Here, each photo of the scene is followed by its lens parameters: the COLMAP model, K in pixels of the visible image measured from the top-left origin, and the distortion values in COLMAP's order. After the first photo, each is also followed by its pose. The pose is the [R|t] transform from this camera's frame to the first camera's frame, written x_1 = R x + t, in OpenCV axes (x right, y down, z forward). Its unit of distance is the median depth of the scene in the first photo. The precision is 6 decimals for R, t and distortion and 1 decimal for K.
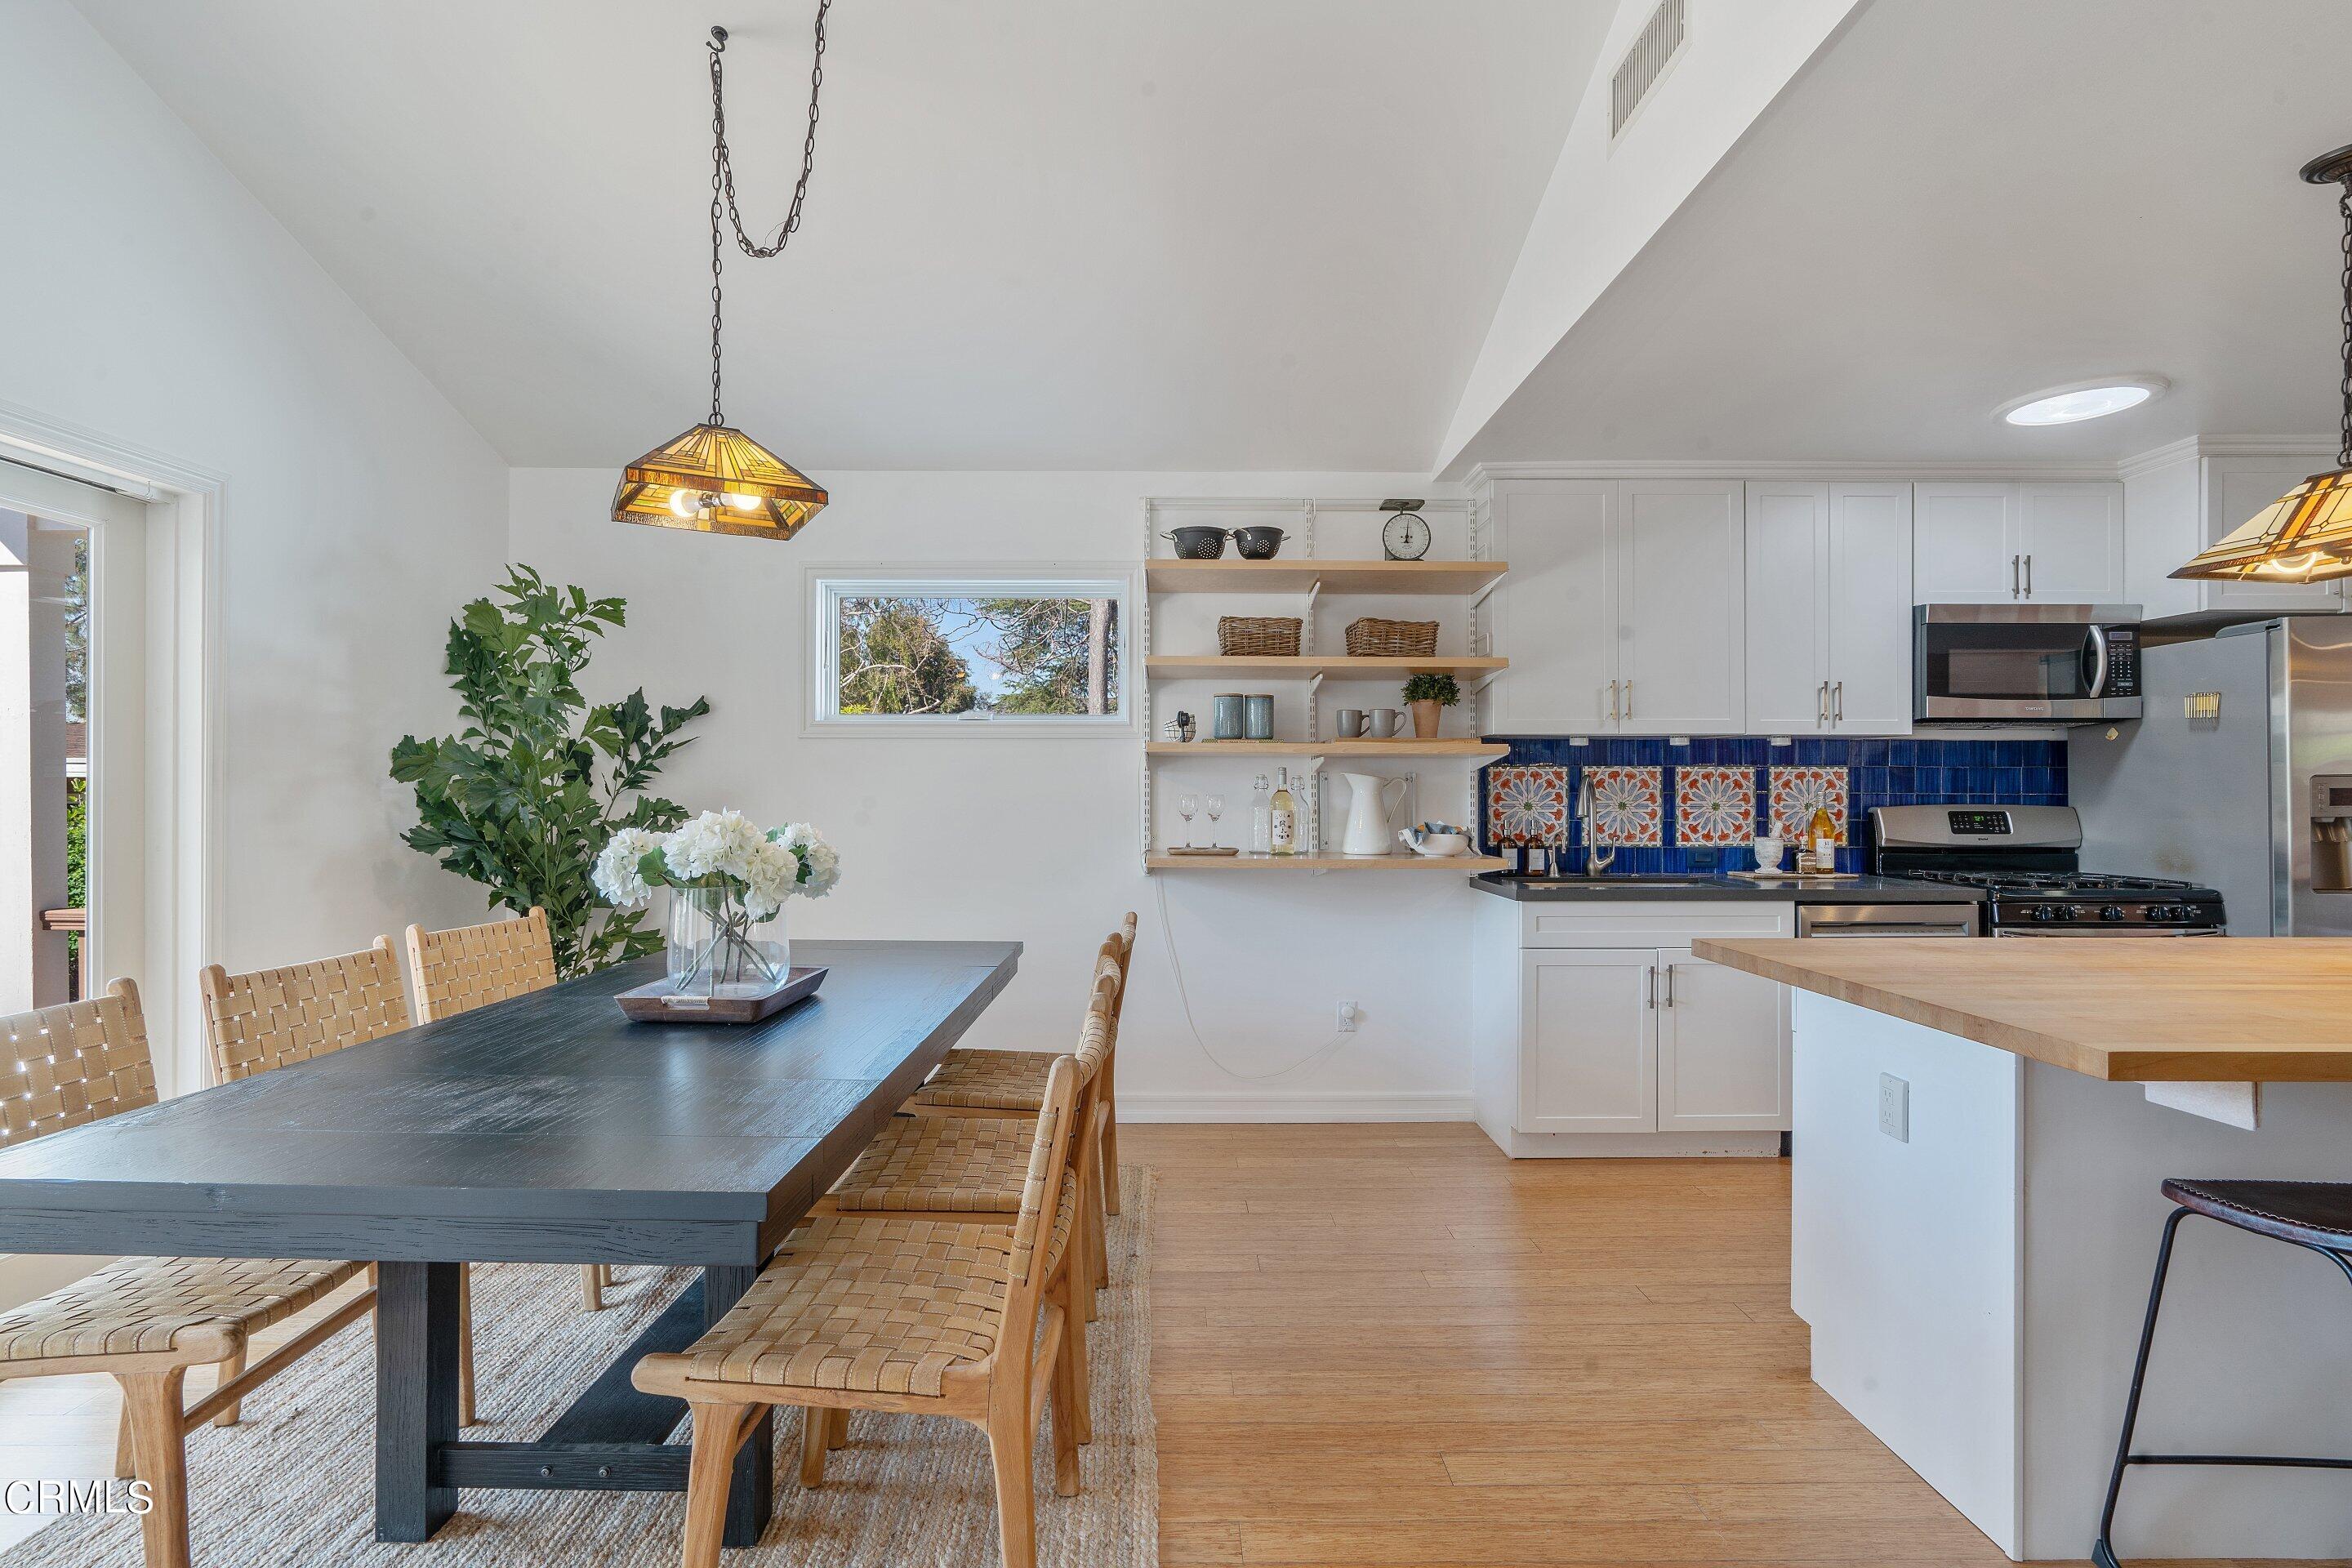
lens RADIAL K [[1102.0, 0, 1177.1], [0, 1102.0, 784.0], [0, 0, 1]] dist [-0.000113, 0.000772]
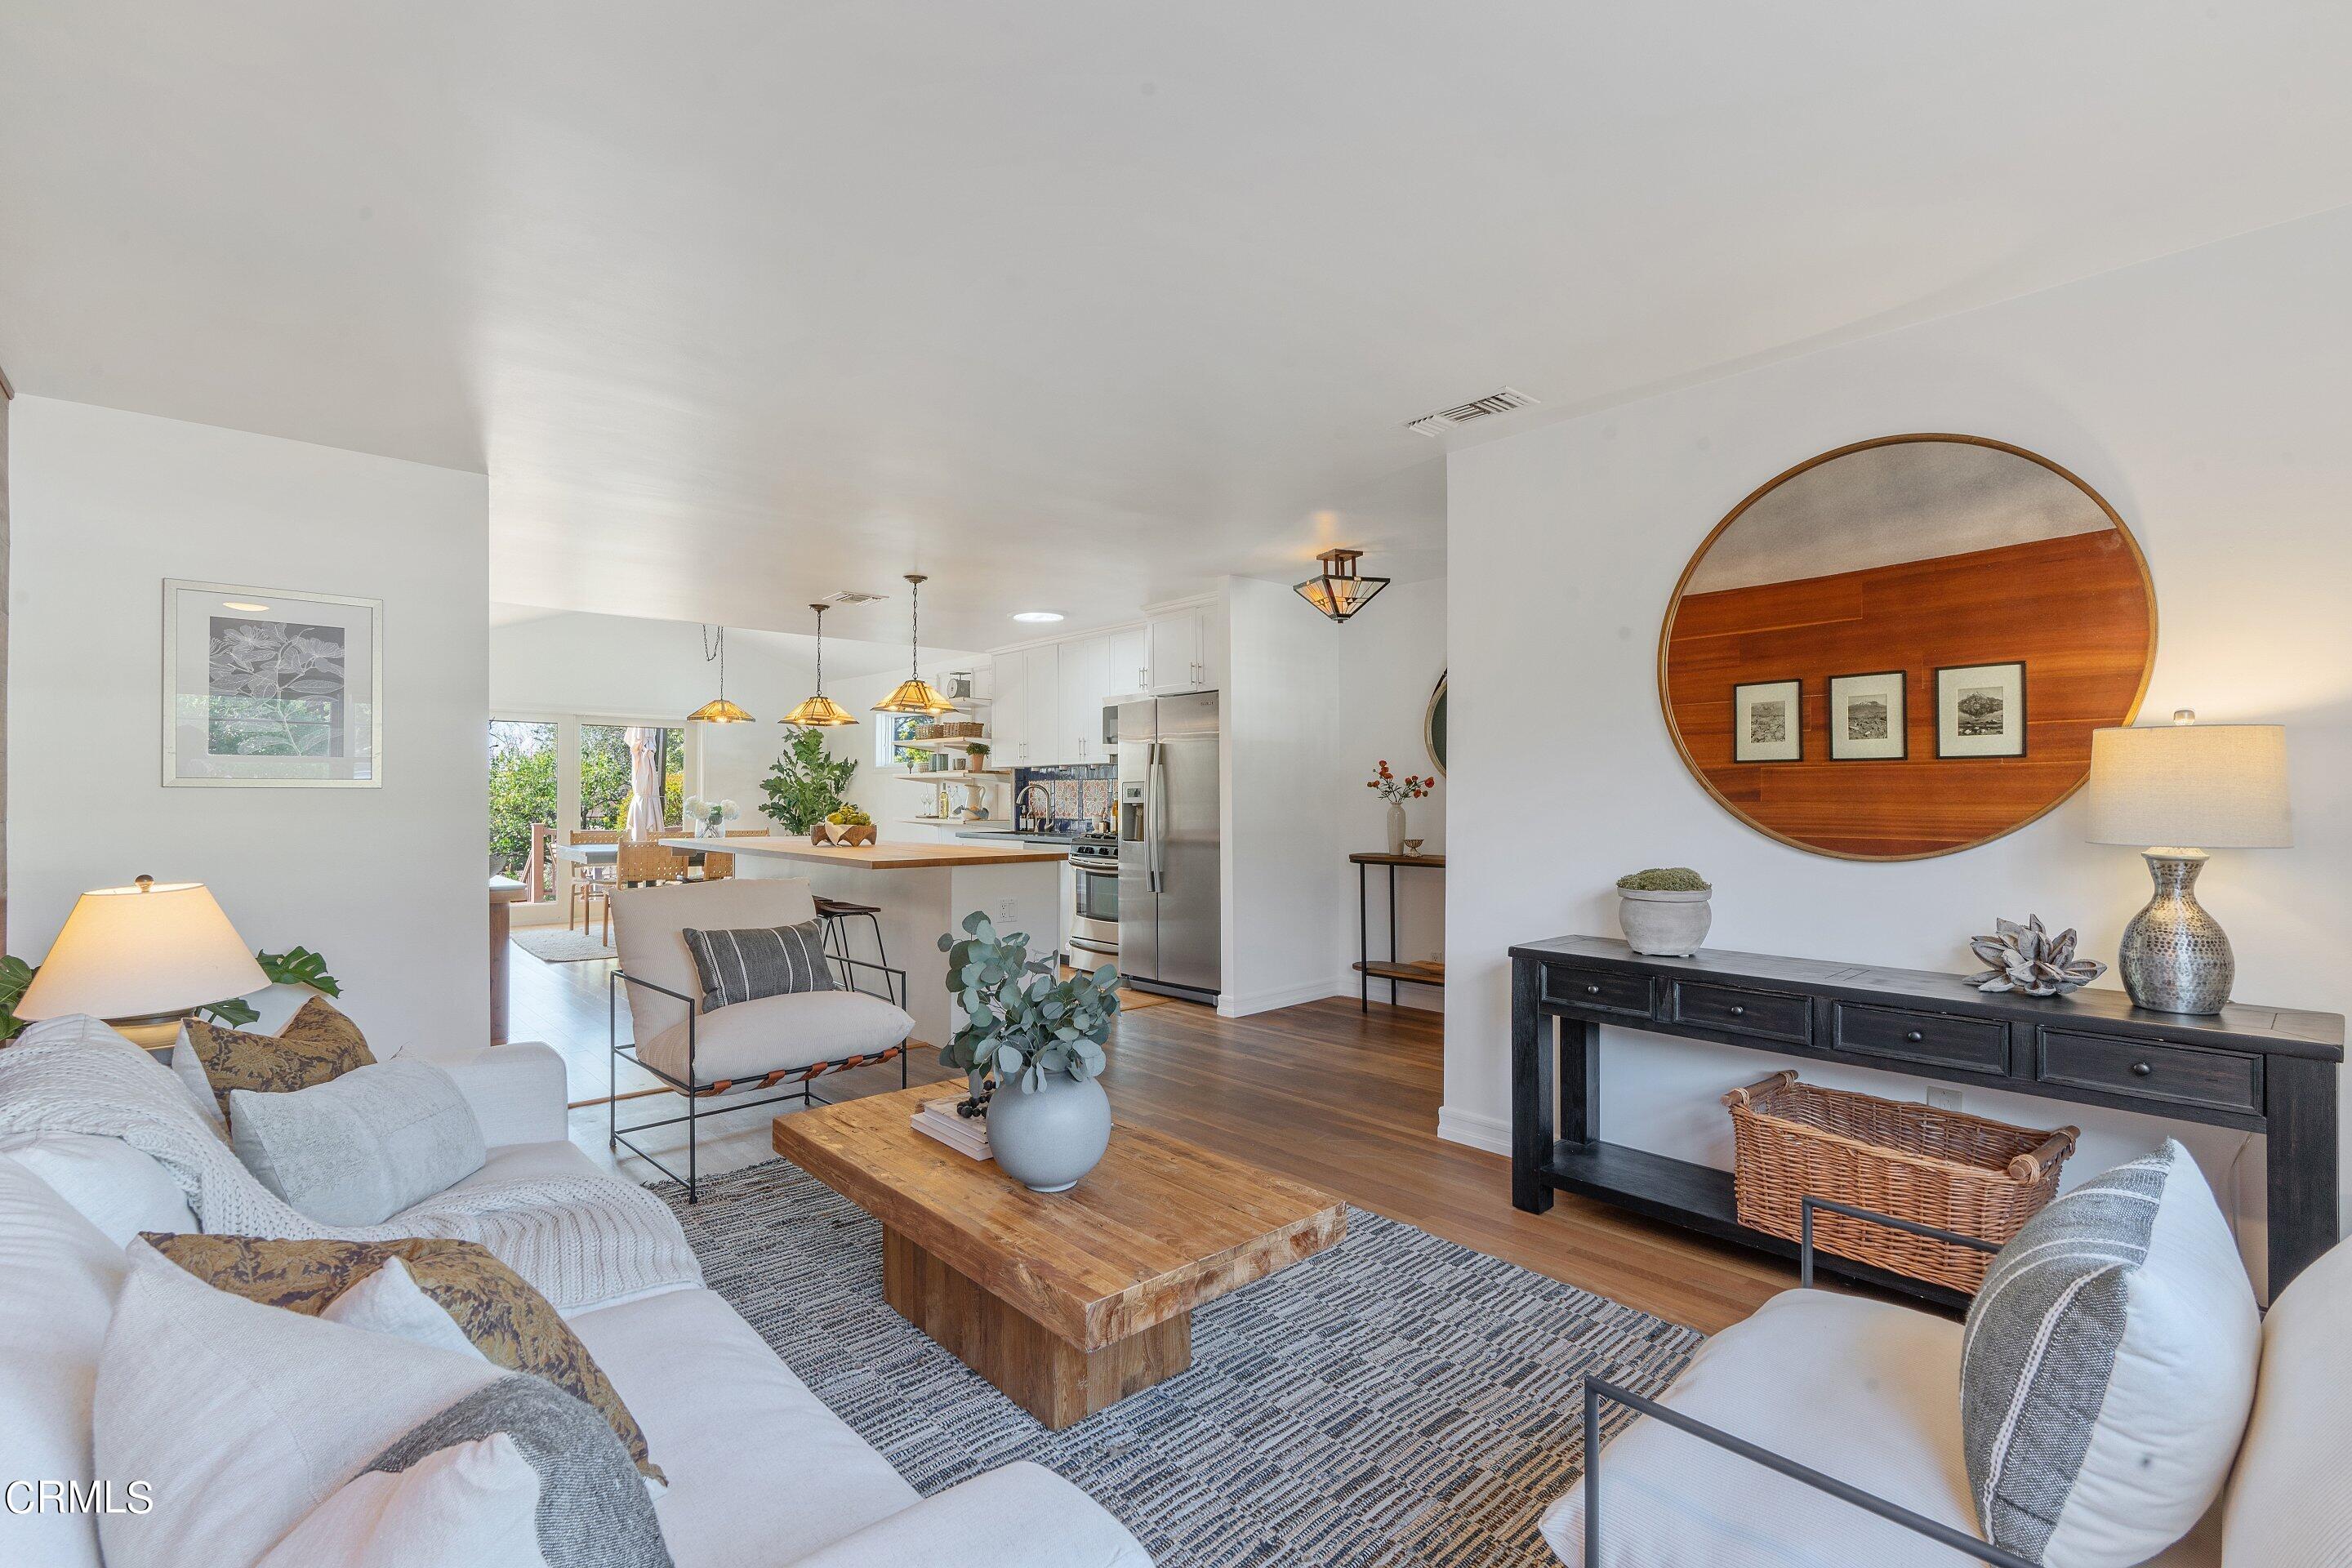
lens RADIAL K [[1079.6, 0, 1156.2], [0, 1079.6, 787.0], [0, 0, 1]] dist [-0.001103, 0.000296]
pose [[0.647036, -0.007548, -0.762422, 2.106111], [0.006015, 0.999970, -0.004795, 0.008108], [0.762435, -0.001483, 0.647063, -0.188371]]
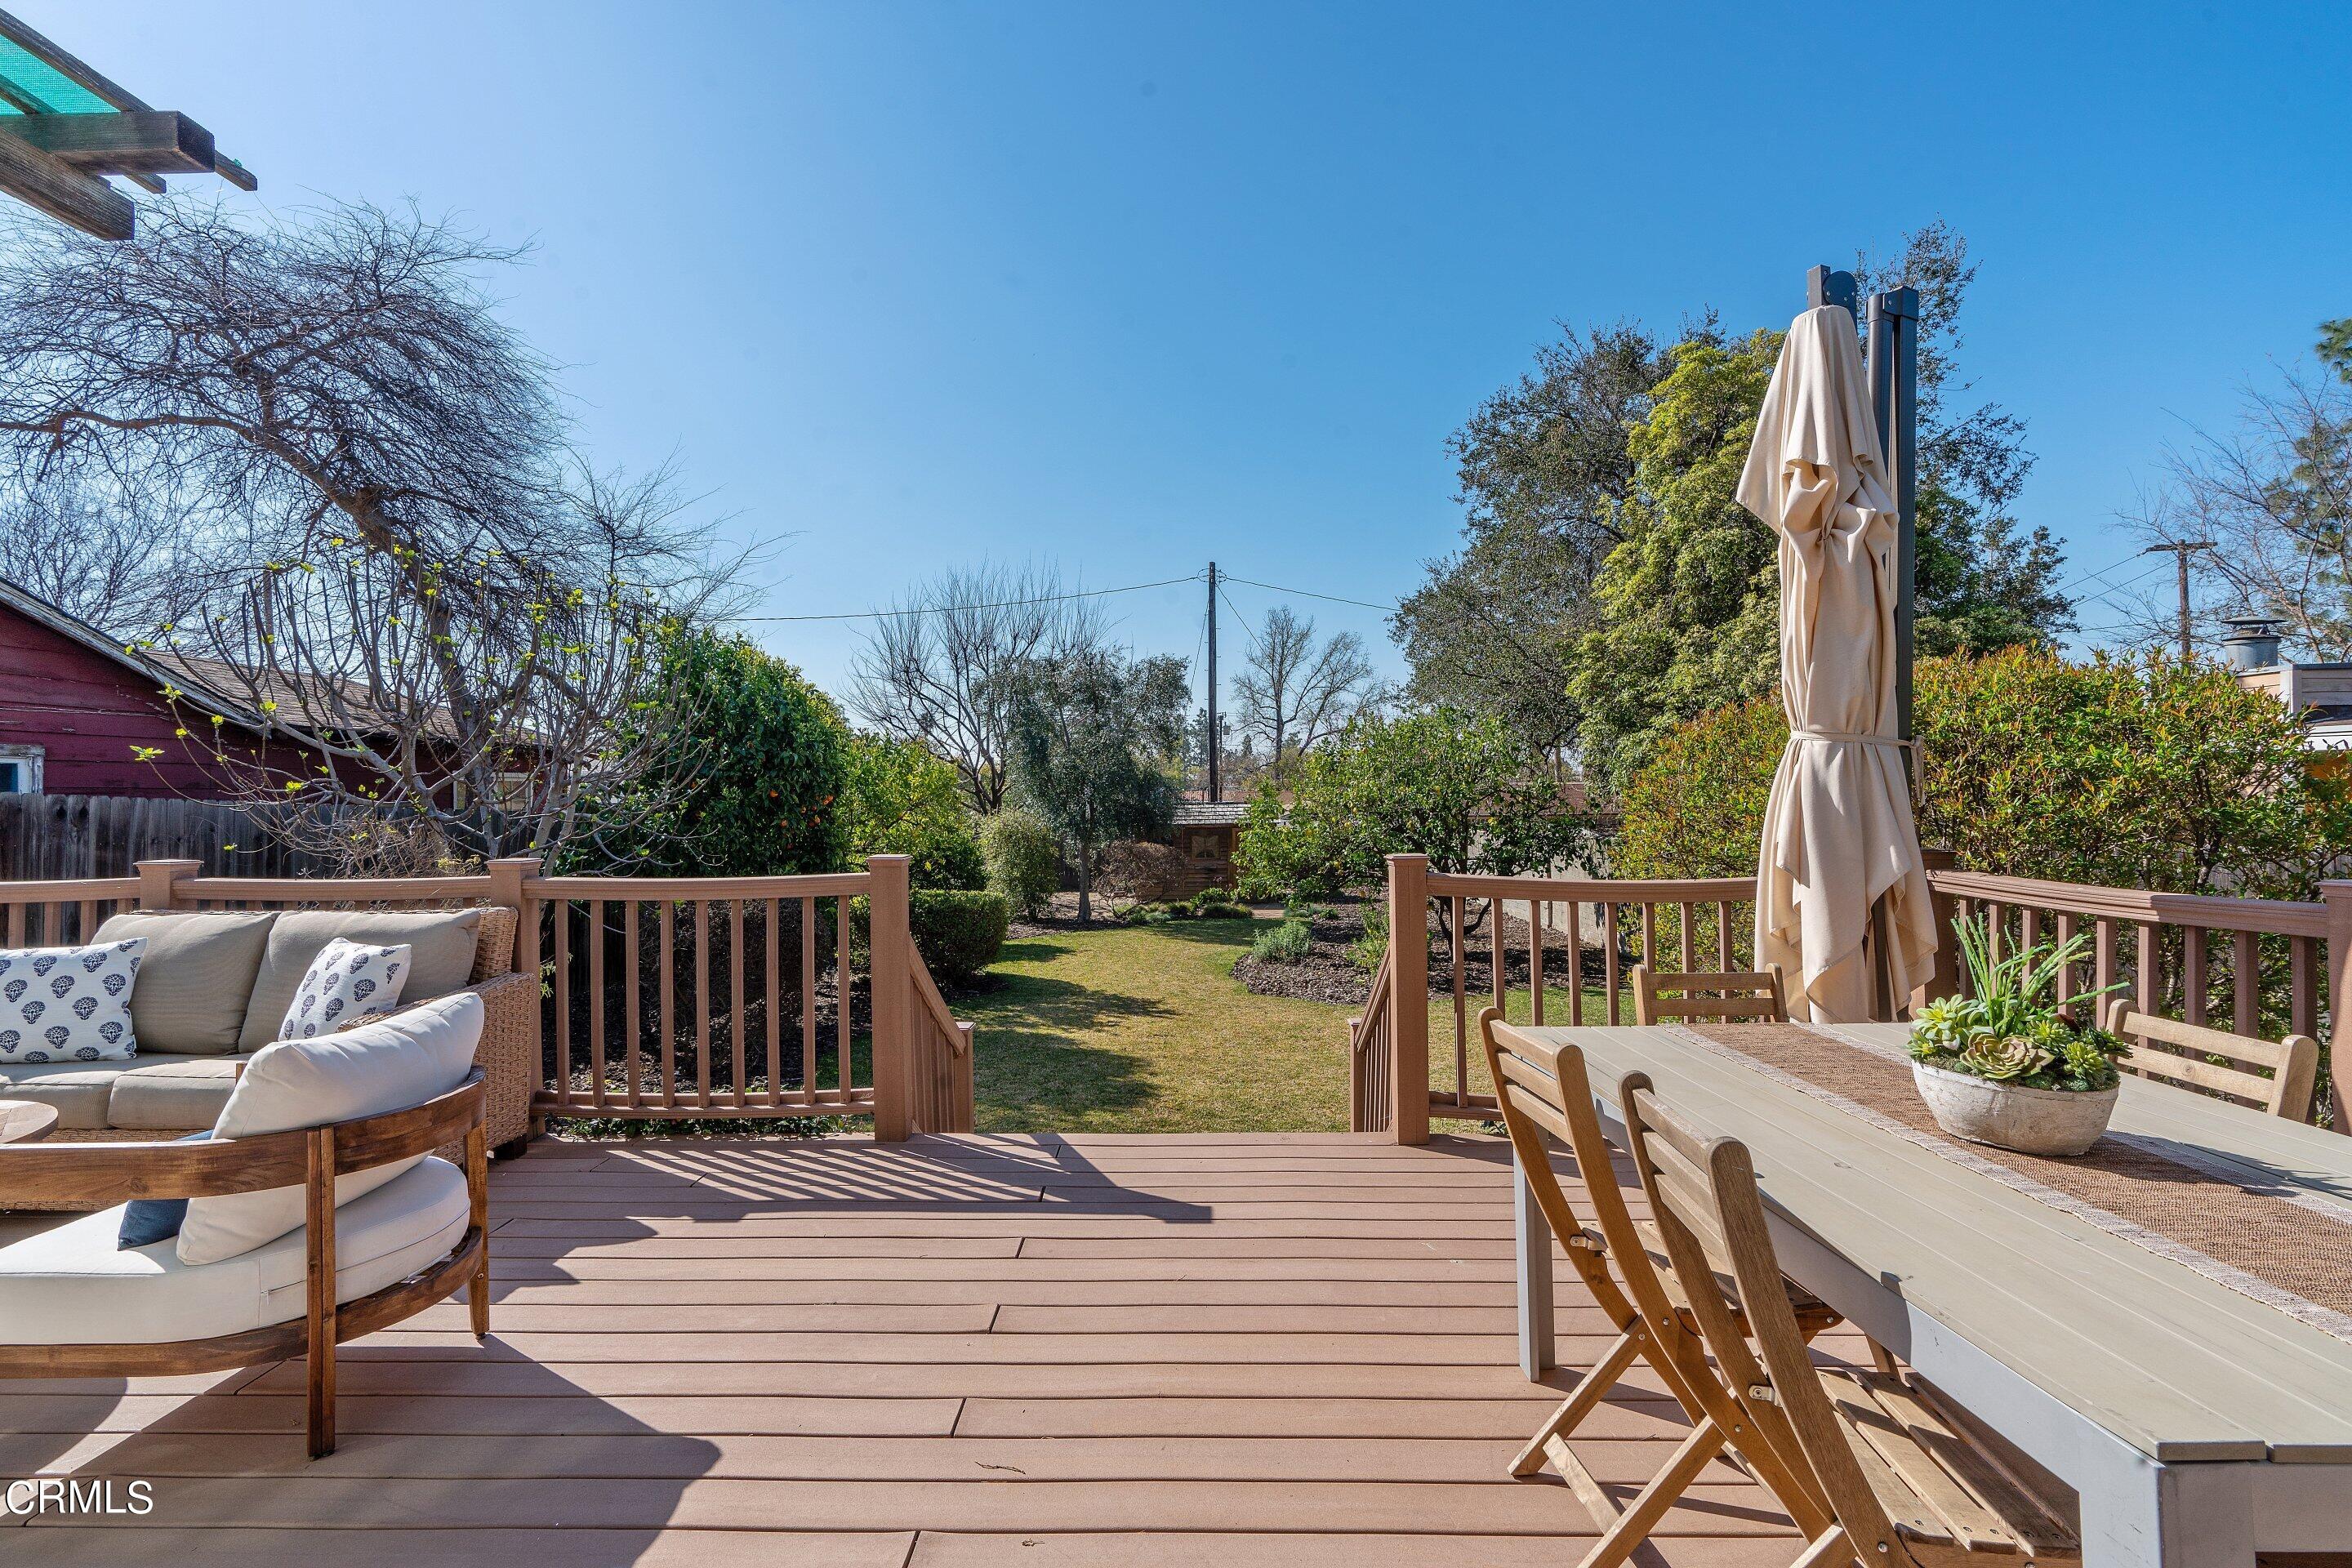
lens RADIAL K [[1098.1, 0, 1172.6], [0, 1098.1, 783.9], [0, 0, 1]] dist [0.000179, 0.000745]
pose [[-0.018917, -0.013465, -0.999730, -0.870034], [0.018653, 0.999731, -0.013818, 0.046775], [0.999647, -0.018910, -0.018661, 0.351938]]
